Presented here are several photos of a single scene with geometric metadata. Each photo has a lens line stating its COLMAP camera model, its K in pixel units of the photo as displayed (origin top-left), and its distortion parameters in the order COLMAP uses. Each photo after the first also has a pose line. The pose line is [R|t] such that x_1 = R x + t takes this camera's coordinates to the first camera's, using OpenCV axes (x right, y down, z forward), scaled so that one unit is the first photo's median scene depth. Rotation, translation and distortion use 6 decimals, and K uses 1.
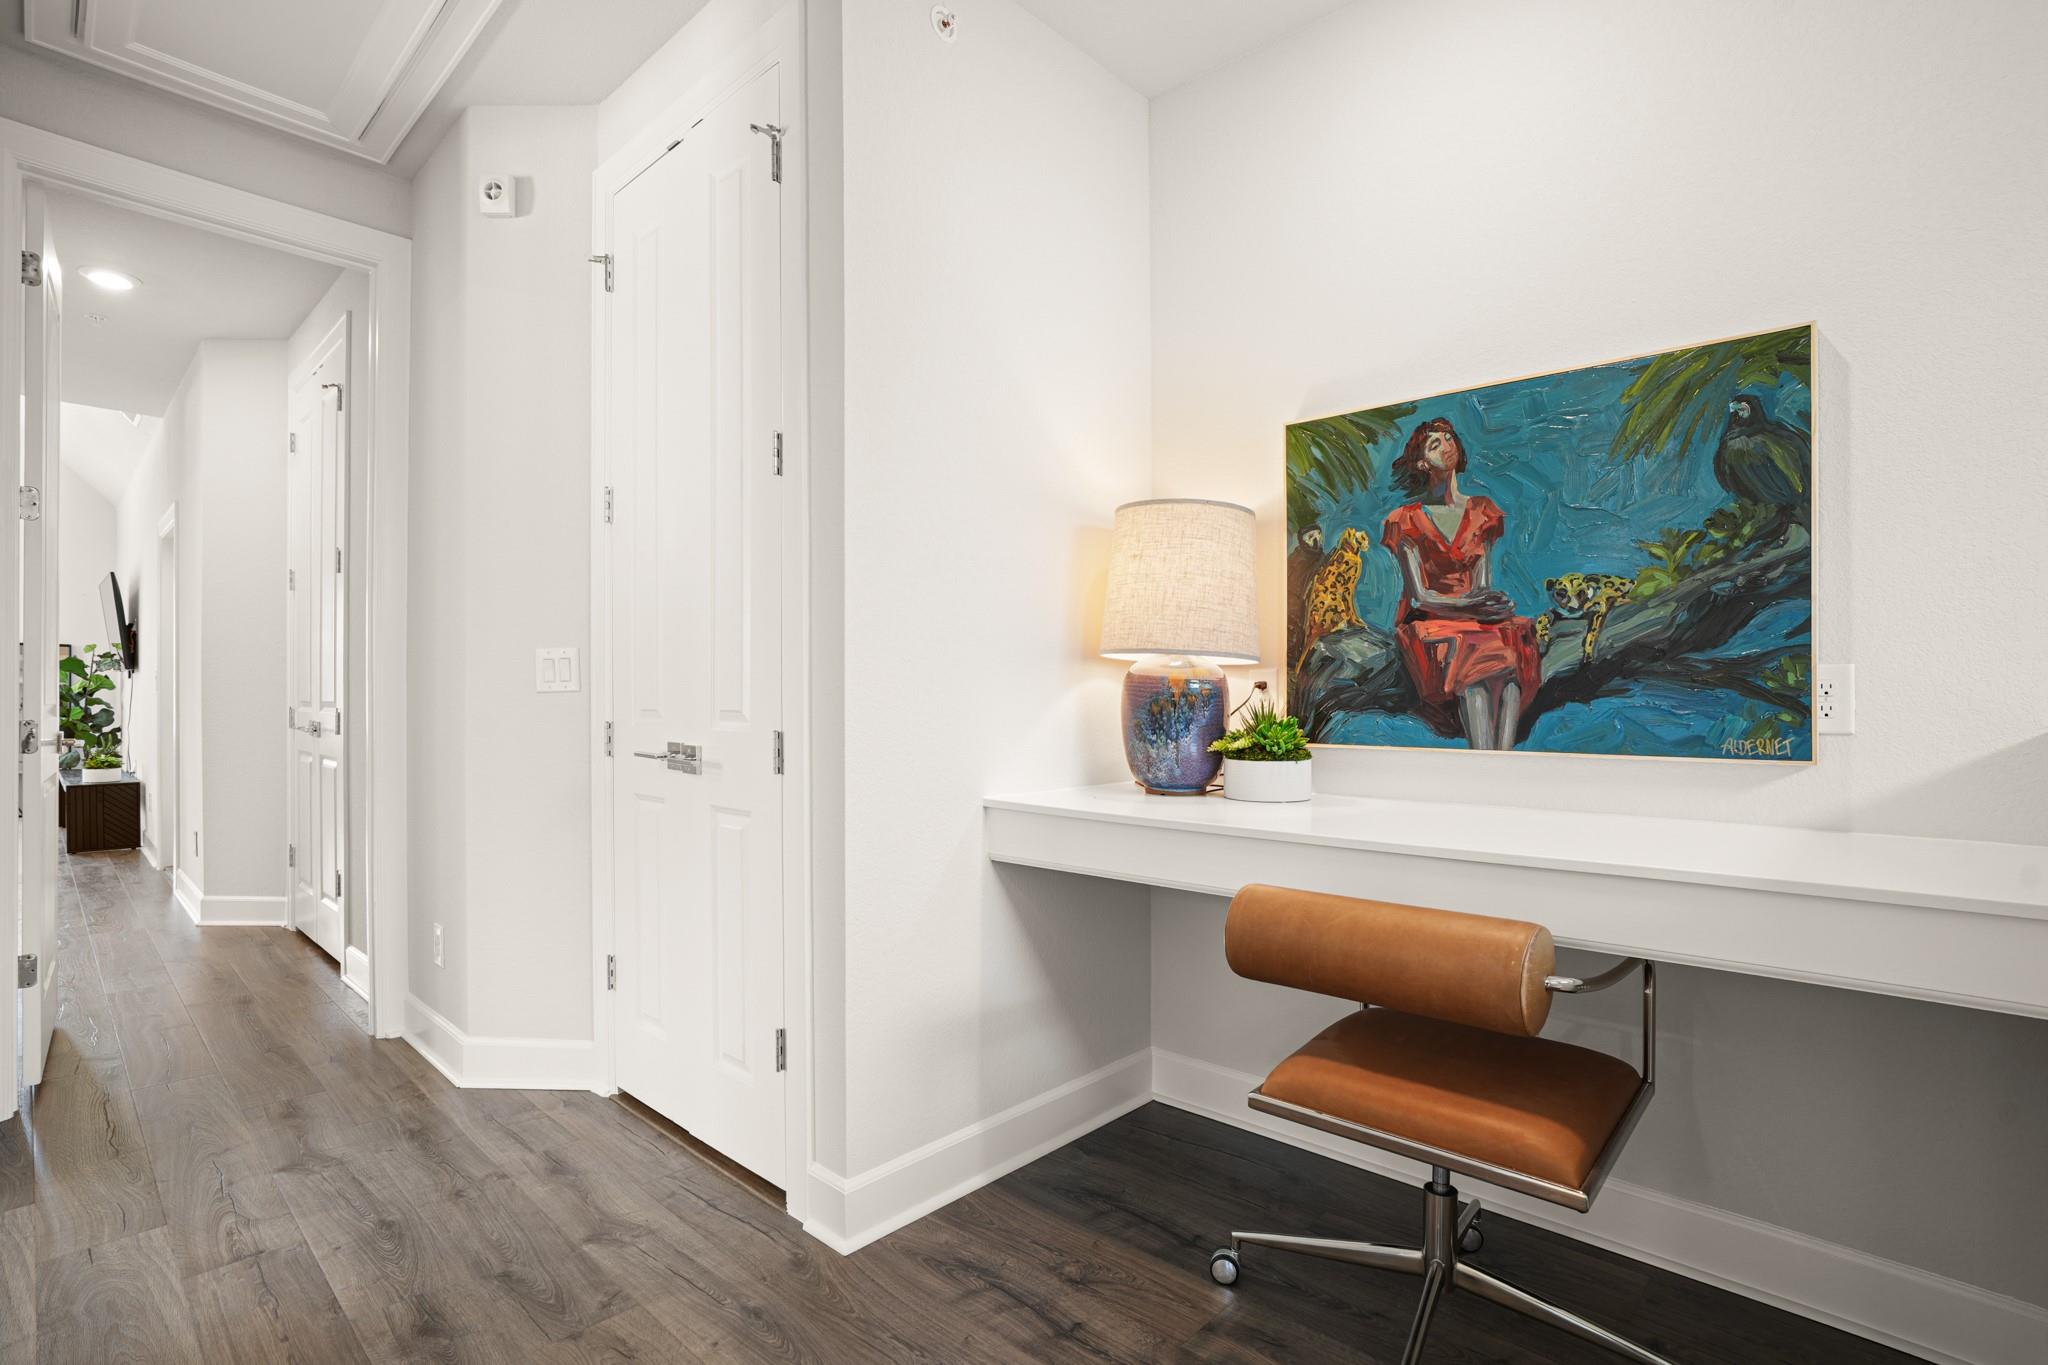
lens RADIAL K [[956.1, 0, 1024.0], [0, 956.1, 682.5], [0, 0, 1]] dist [-0.054805, 0.022709]
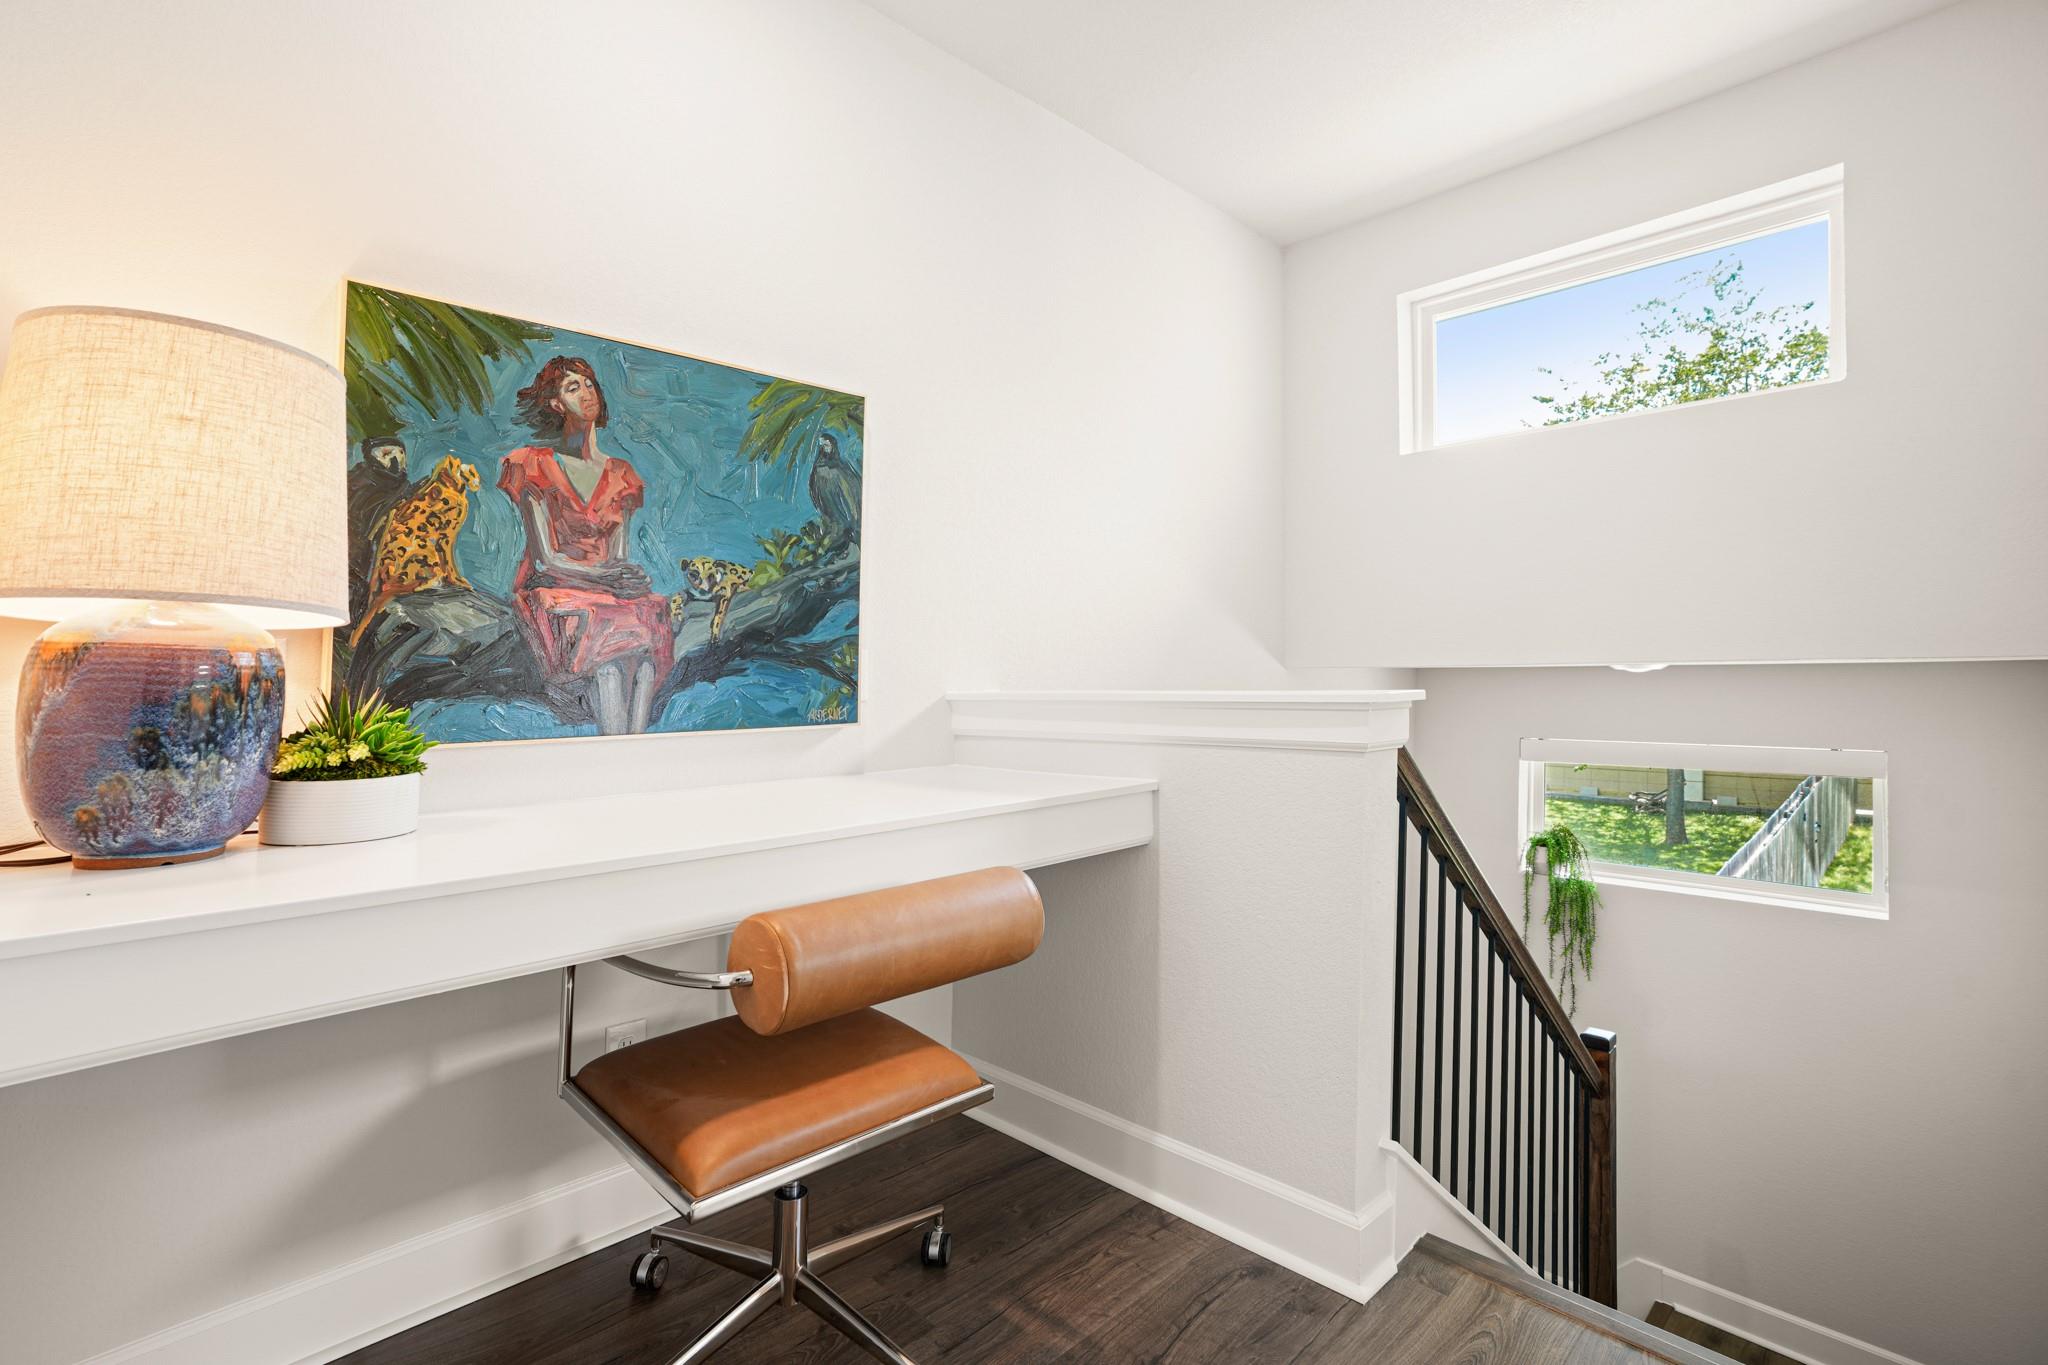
lens RADIAL K [[943.6, 0, 1020.6], [0, 943.6, 639.2], [0, 0, 1]] dist [-0.032806, 0.021944]
pose [[0.086781, 0.032366, 0.995702, -0.385425], [-0.001392, 0.999475, -0.032367, 0.007045], [-0.996226, 0.001423, 0.086780, 0.528657]]
